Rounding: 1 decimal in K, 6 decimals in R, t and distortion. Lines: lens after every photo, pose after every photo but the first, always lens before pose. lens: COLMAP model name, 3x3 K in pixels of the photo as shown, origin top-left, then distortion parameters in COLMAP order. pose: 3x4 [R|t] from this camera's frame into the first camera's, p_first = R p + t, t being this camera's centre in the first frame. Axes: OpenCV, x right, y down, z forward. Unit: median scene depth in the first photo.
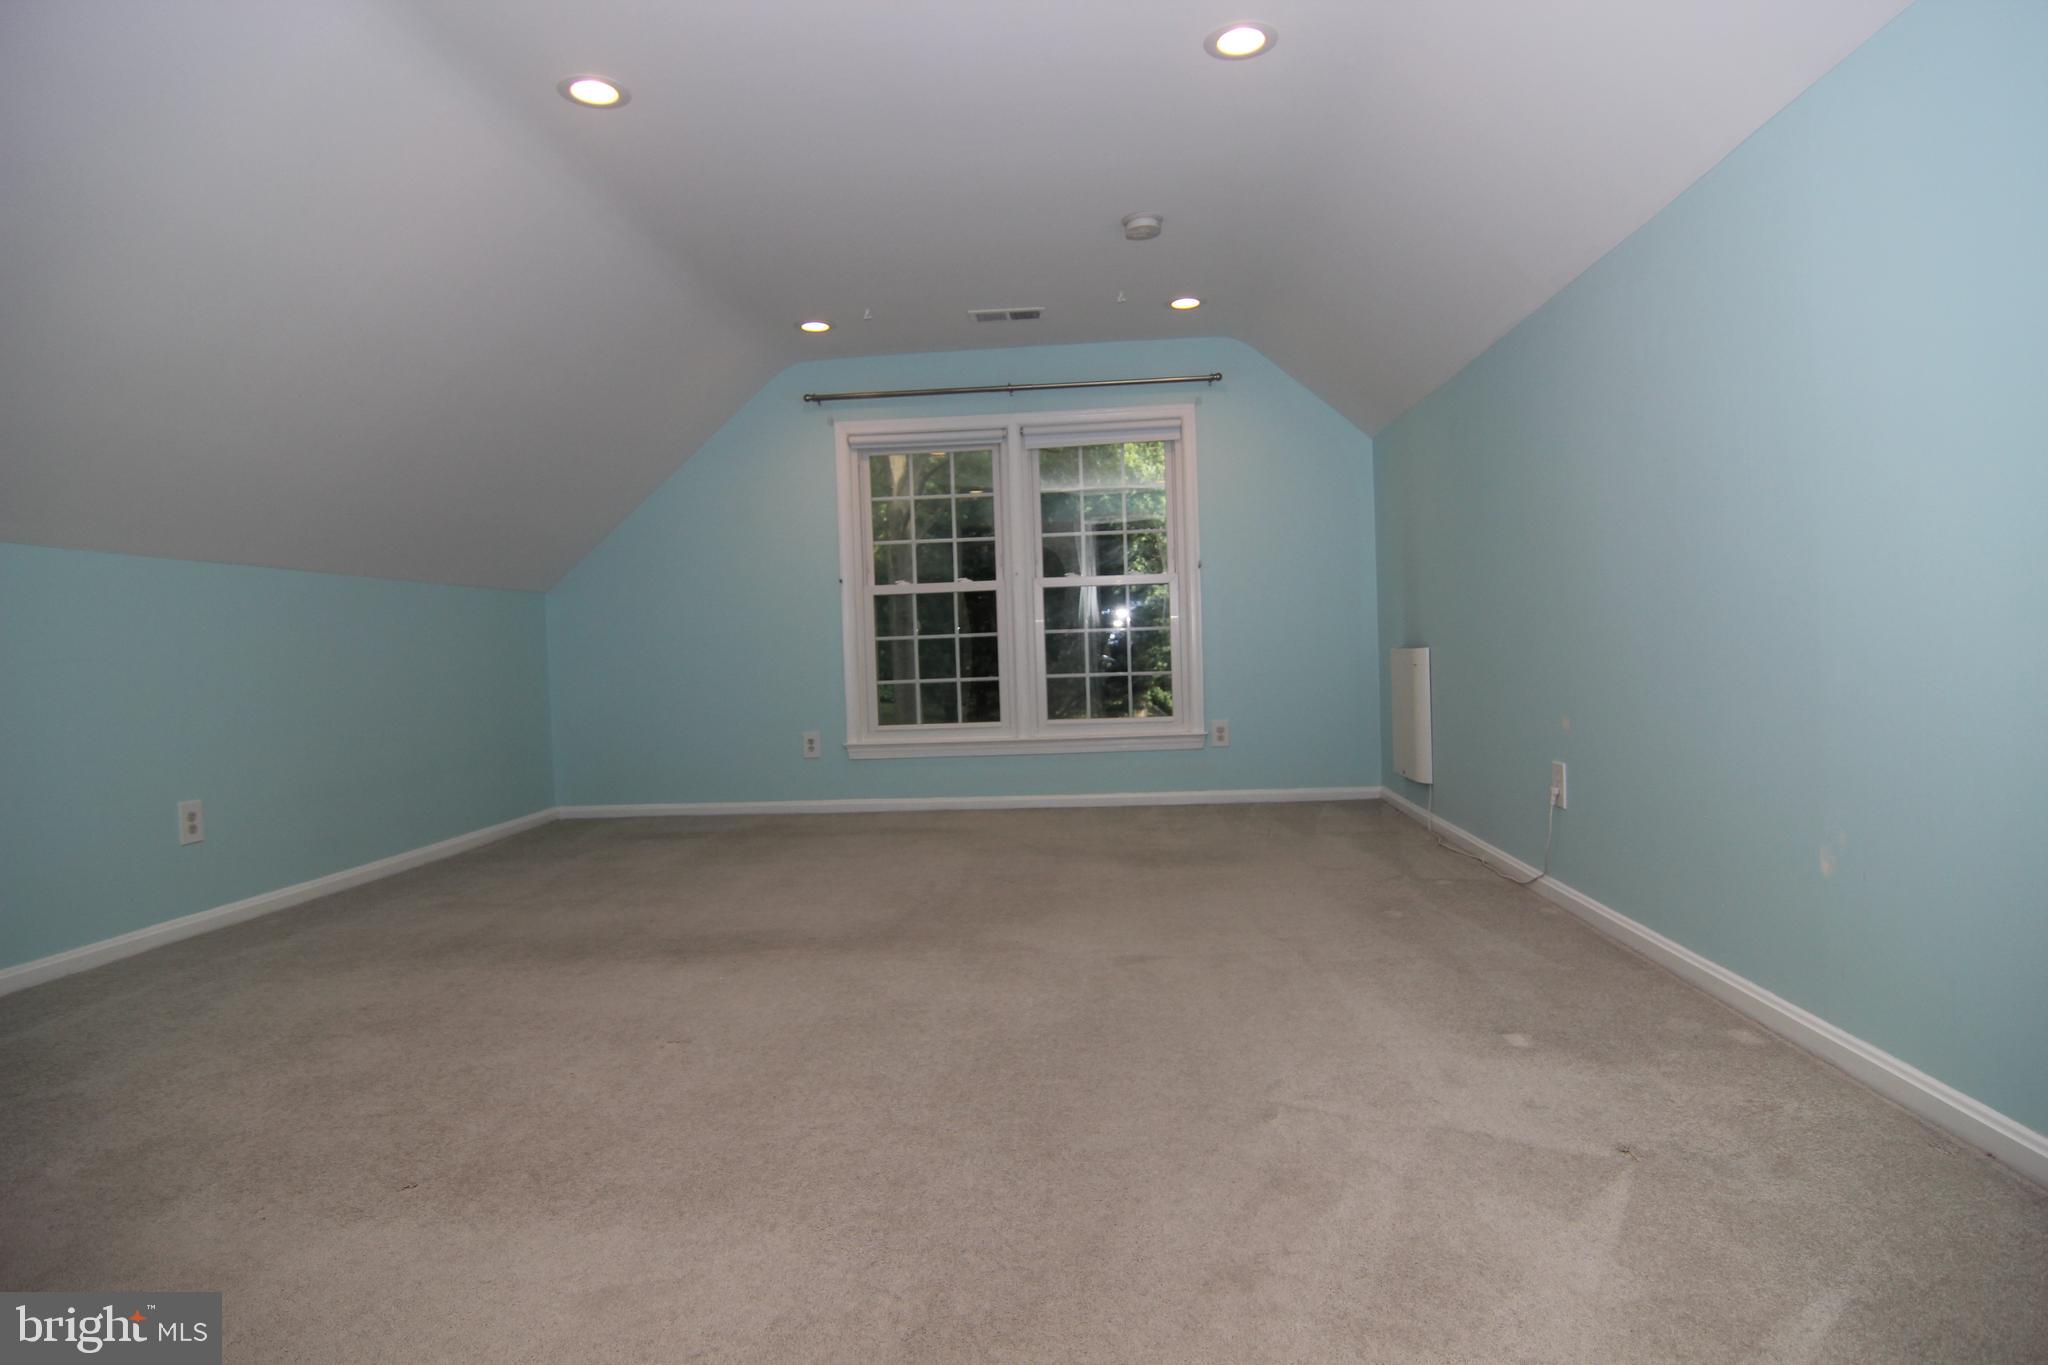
lens RADIAL K [[1150.2, 0, 1027.1], [0, 1150.2, 687.8], [0, 0, 1]] dist [-0.007446, -0.010968]
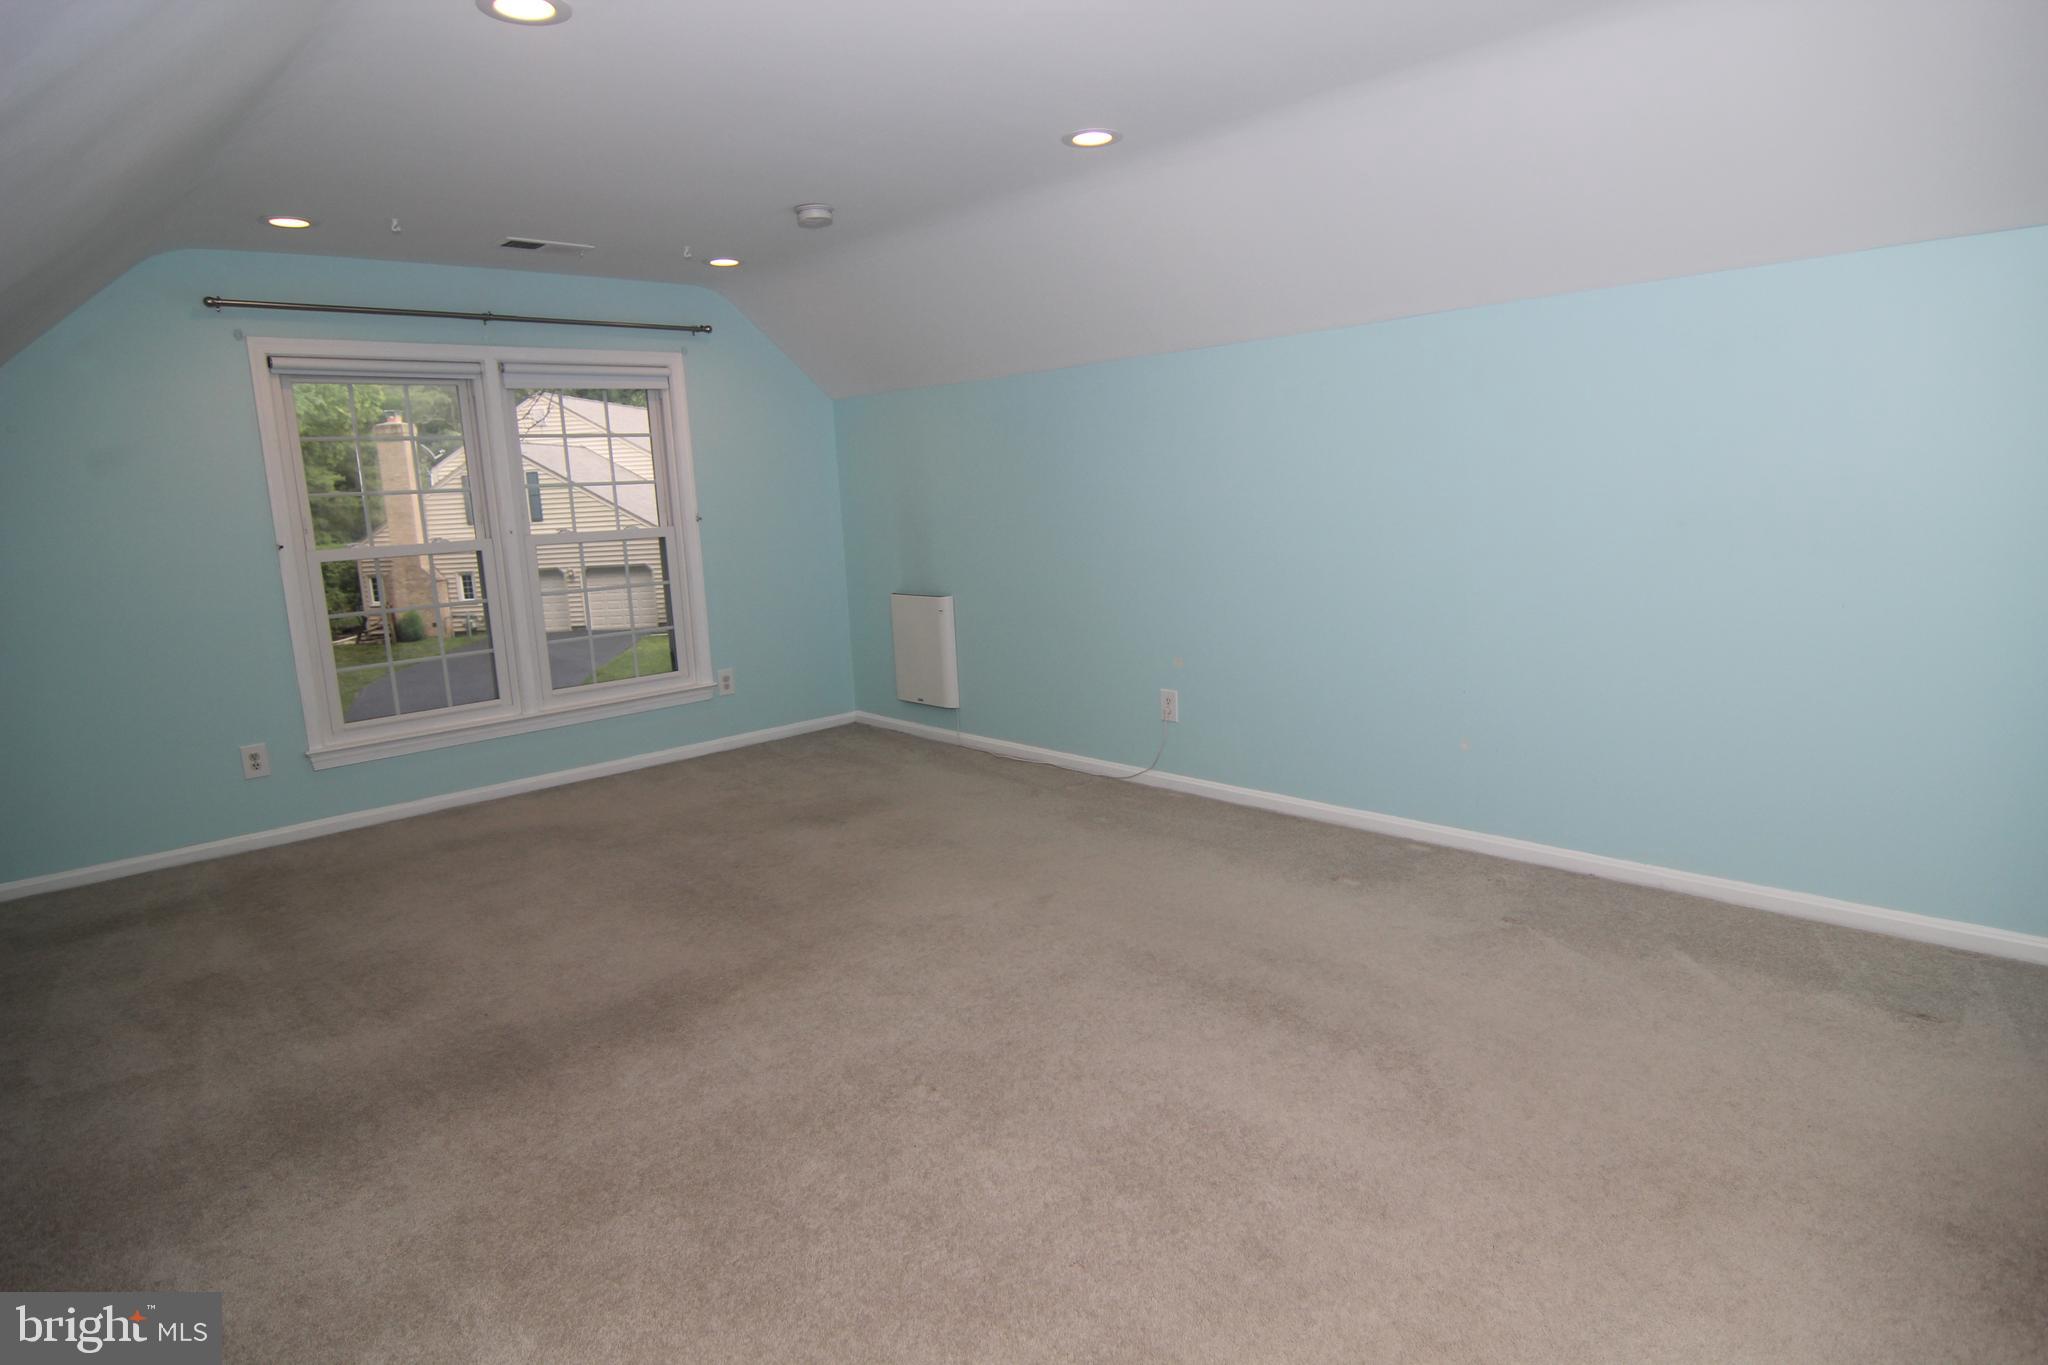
lens RADIAL K [[1150.2, 0, 1027.1], [0, 1150.2, 687.8], [0, 0, 1]] dist [-0.007446, -0.010968]
pose [[0.673690, -0.126579, 0.728094, -0.401959], [0.047160, 0.990578, 0.128575, -0.075492], [-0.737508, -0.052283, 0.673311, 0.105386]]
